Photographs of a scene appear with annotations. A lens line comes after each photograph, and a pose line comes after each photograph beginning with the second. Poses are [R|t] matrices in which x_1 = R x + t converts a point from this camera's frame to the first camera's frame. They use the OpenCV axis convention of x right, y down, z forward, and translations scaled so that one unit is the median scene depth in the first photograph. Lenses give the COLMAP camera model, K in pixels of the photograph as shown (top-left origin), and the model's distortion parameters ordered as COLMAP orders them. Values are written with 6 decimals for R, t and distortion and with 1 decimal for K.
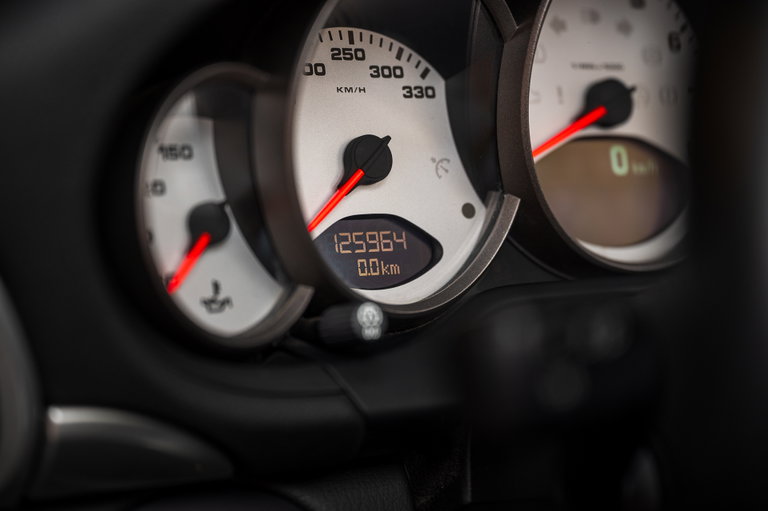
lens RADIAL K [[1520.3, 0, 385.1], [0, 1520.3, 256.4], [0, 0, 1]] dist [-0.004680, 0.000000]
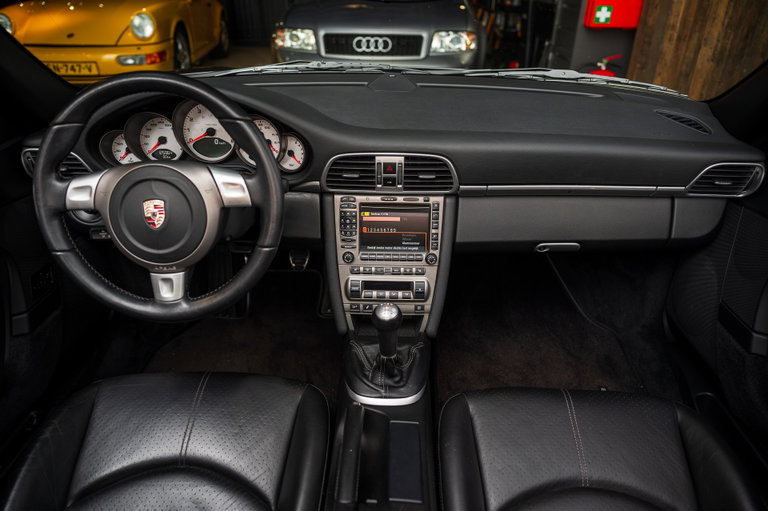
lens RADIAL K [[522.8, 0, 382.4], [0, 522.8, 256.9], [0, 0, 1]] dist [0.002052, 0.008396]
pose [[0.848073, 0.252137, -0.466046, 1.897807], [-0.069290, 0.924750, 0.374215, -0.490481], [0.525329, -0.285069, 0.801726, -0.412985]]
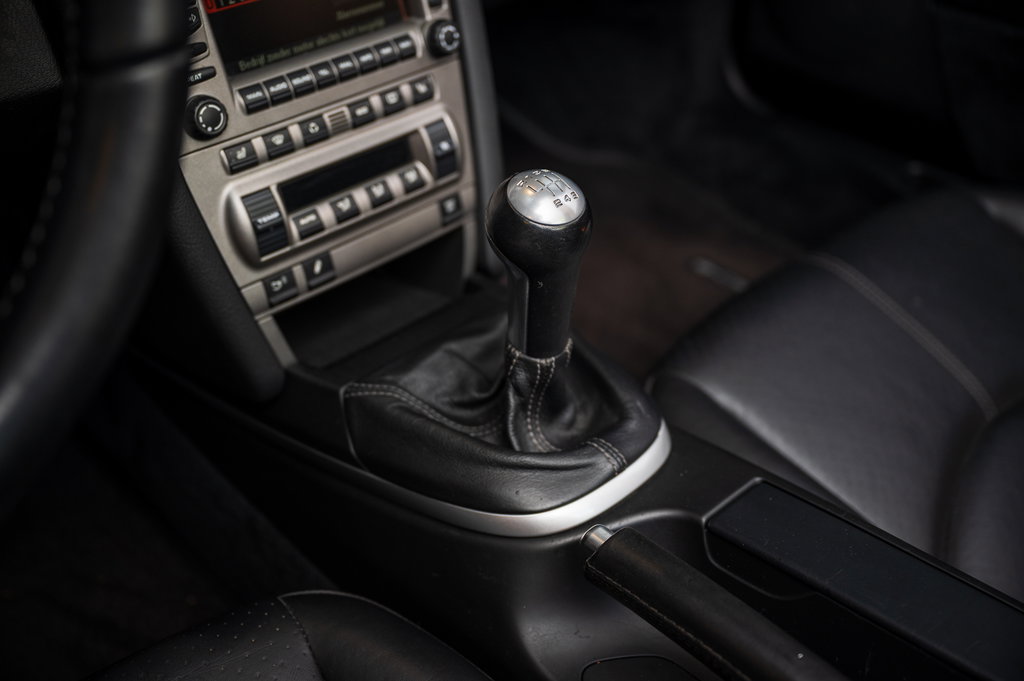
lens RADIAL K [[1046.6, 0, 506.5], [0, 1046.6, 337.2], [0, 0, 1]] dist [0.010463, 0.000000]
pose [[0.975908, -0.136269, 0.170393, 0.852733], [0.032939, 0.864037, 0.502349, -0.024760], [-0.215680, -0.484634, 0.847710, 0.082238]]
